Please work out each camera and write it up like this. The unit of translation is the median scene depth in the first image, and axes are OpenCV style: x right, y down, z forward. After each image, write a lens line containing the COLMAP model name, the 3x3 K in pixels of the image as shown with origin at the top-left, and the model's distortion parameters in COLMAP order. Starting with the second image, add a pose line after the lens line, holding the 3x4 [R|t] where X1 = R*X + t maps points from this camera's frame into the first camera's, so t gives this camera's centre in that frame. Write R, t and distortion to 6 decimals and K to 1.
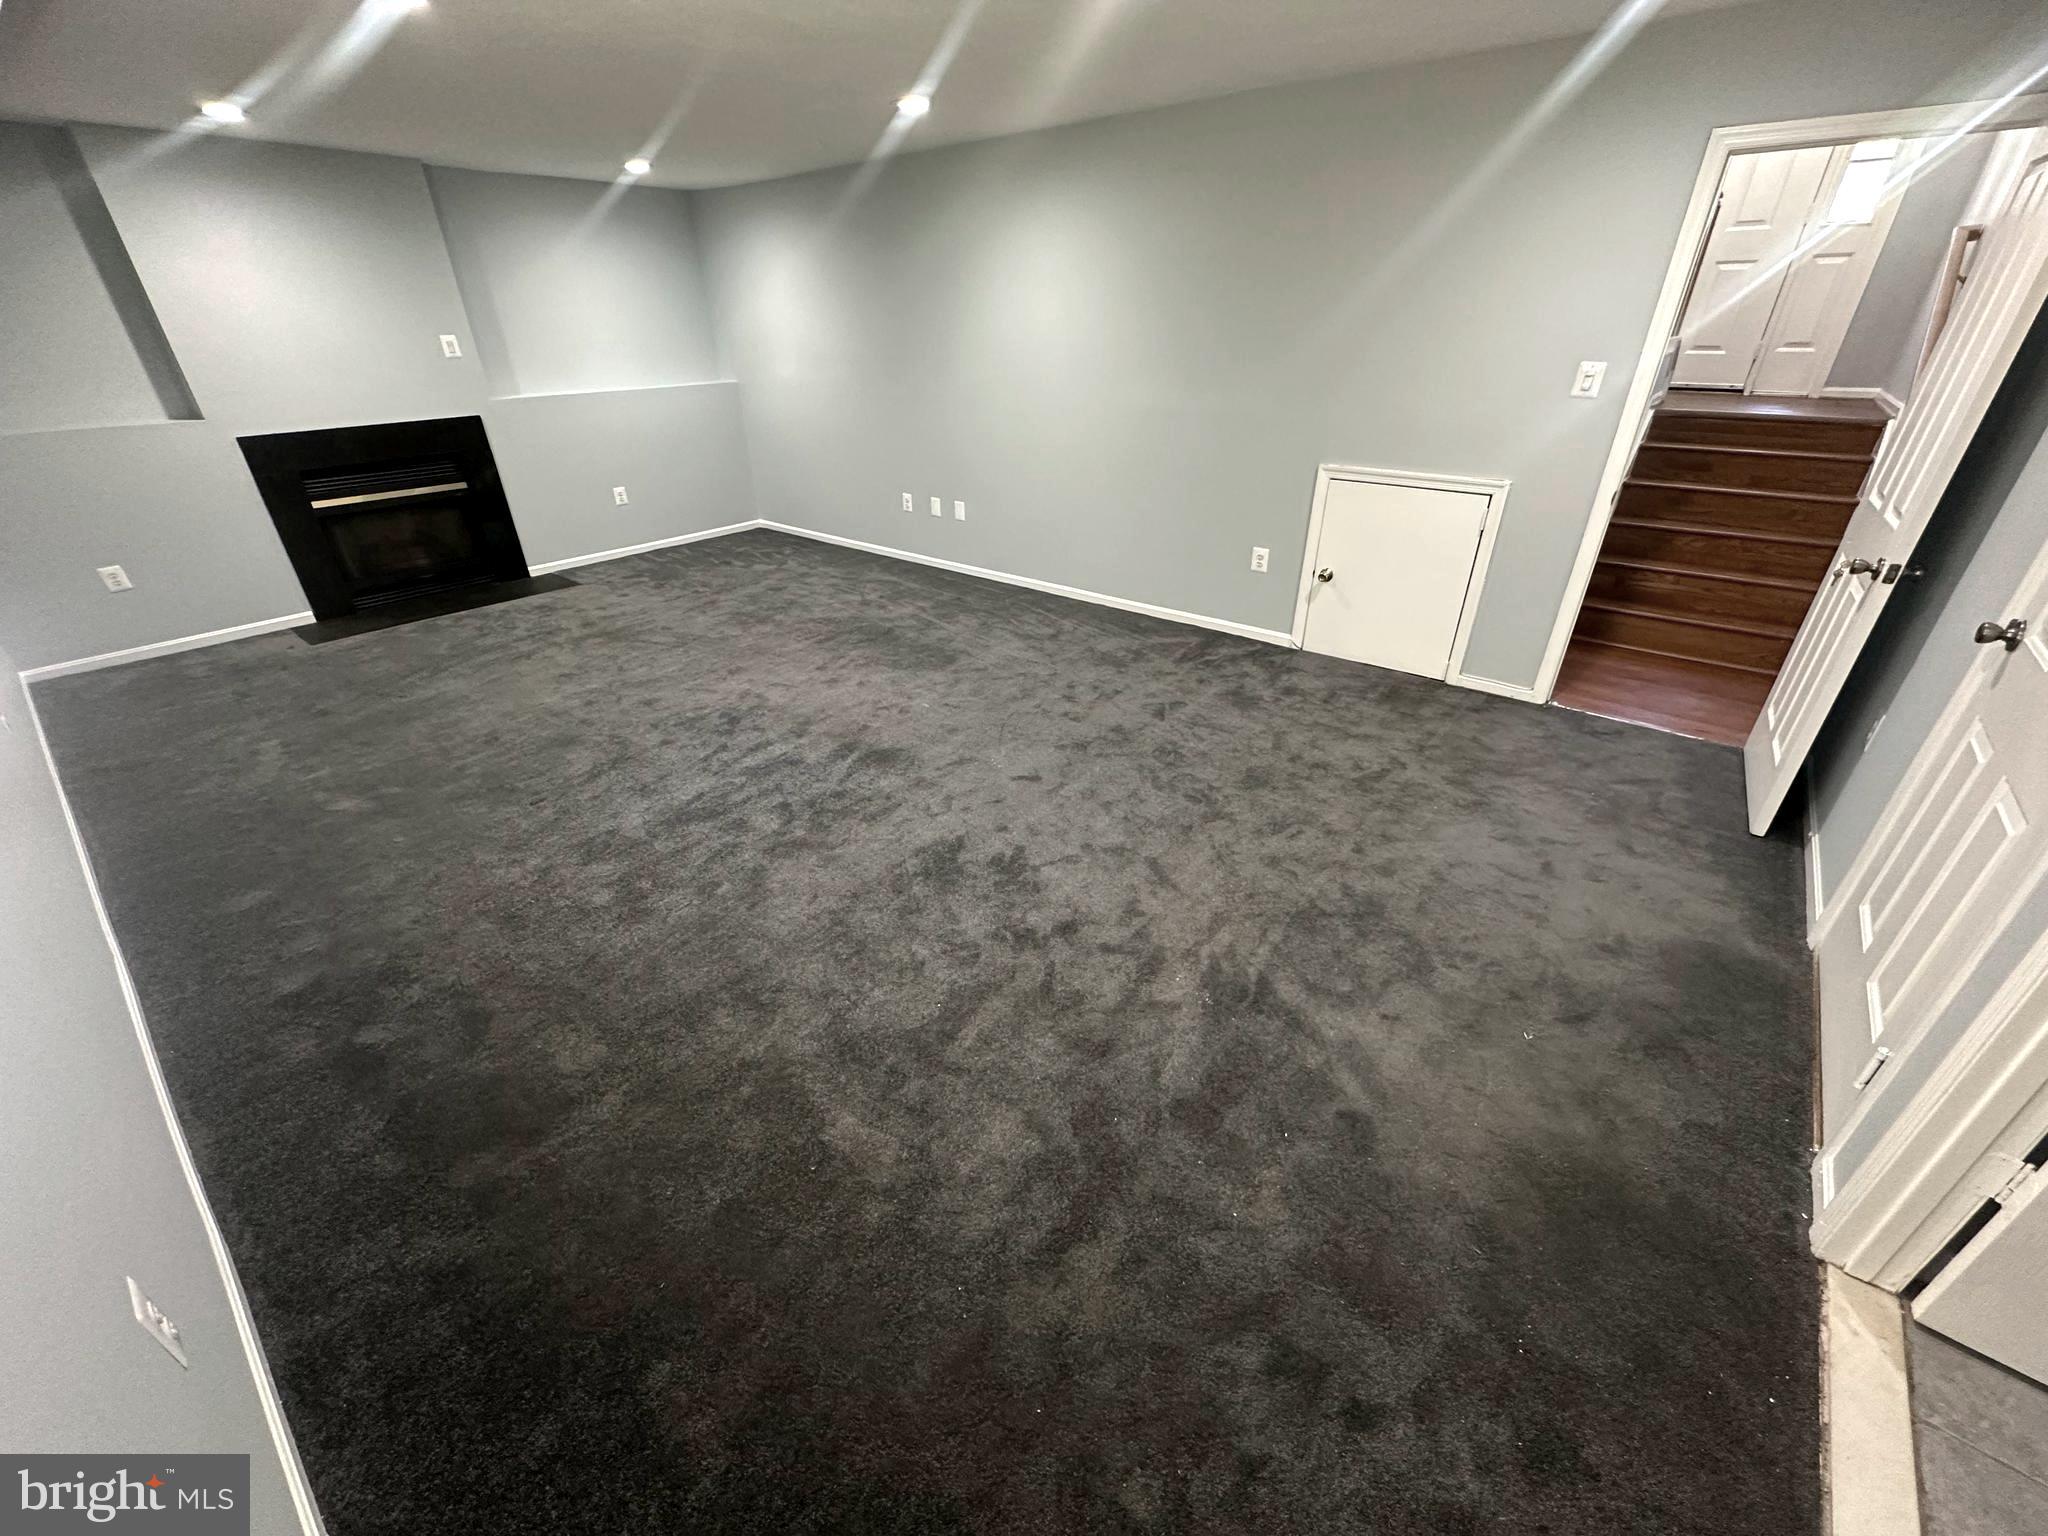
lens RADIAL K [[817.9, 0, 1022.4], [0, 817.9, 769.0], [0, 0, 1]] dist [-0.003623, 0.000835]
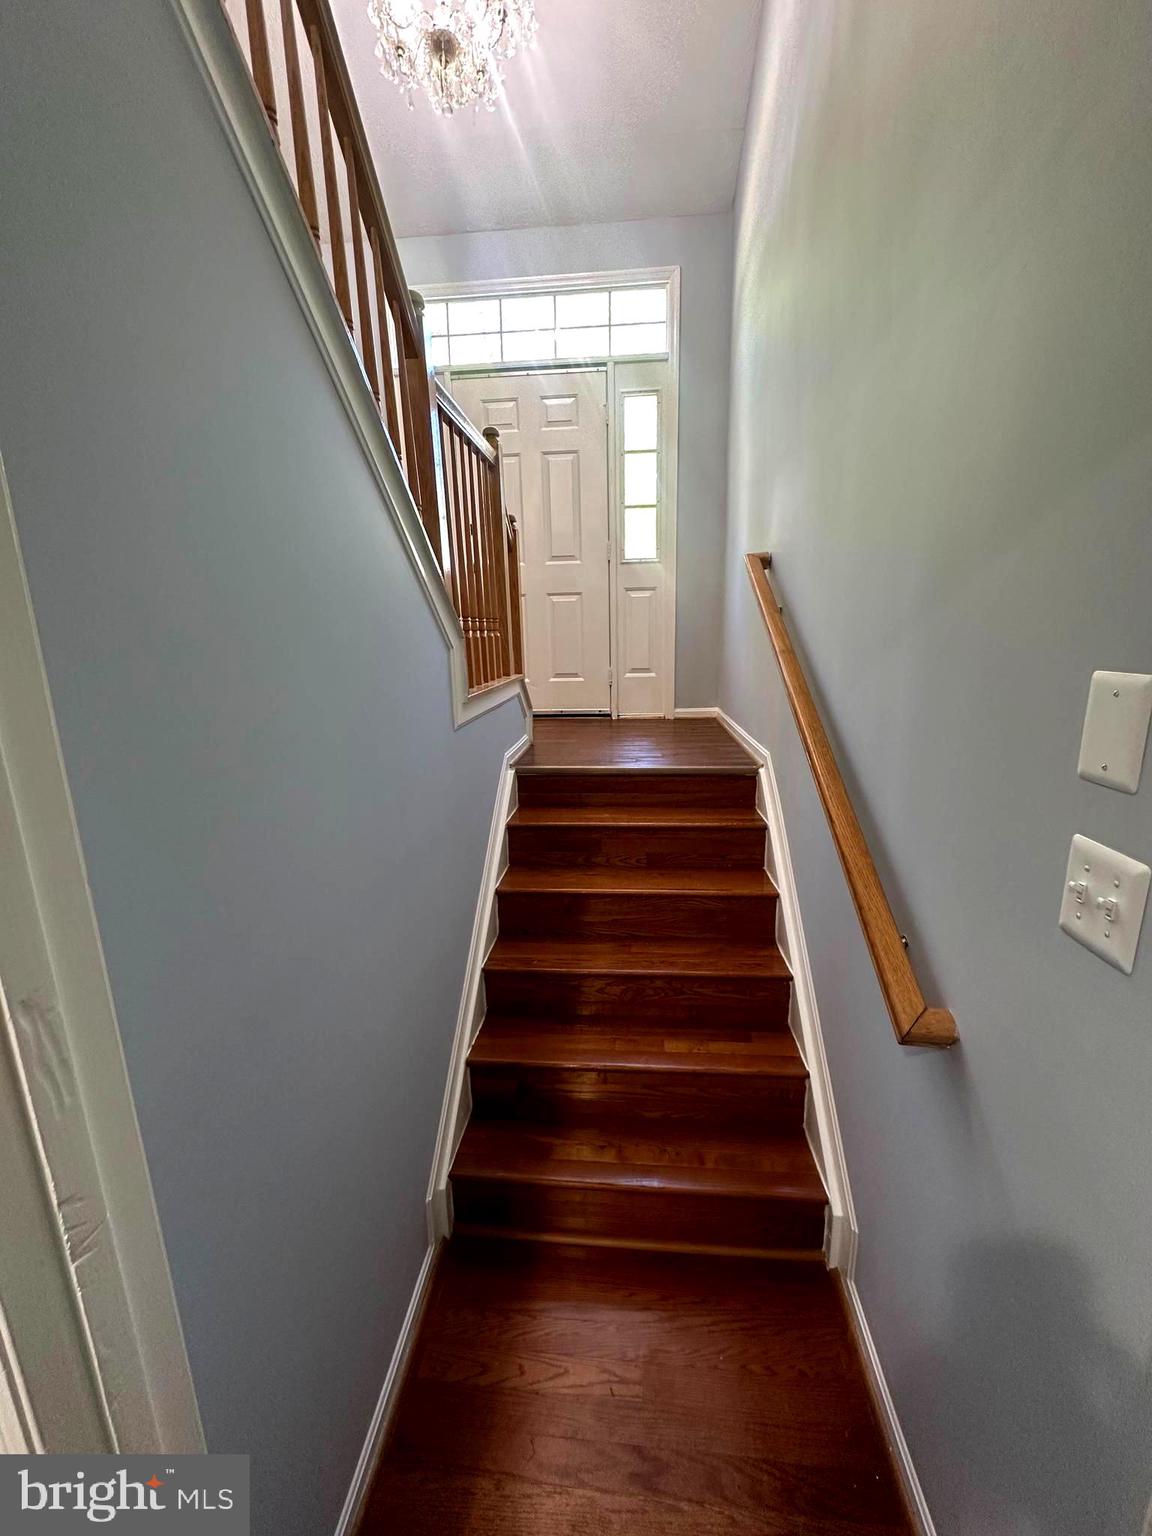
lens RADIAL K [[613.4, 0, 574.6], [0, 613.4, 768.4], [0, 0, 1]] dist [-0.003623, 0.000835]
pose [[0.827169, -0.131738, 0.546293, 0.479584], [0.287601, 0.934413, -0.210139, -0.284948], [-0.482780, 0.330935, 0.810805, 0.492083]]
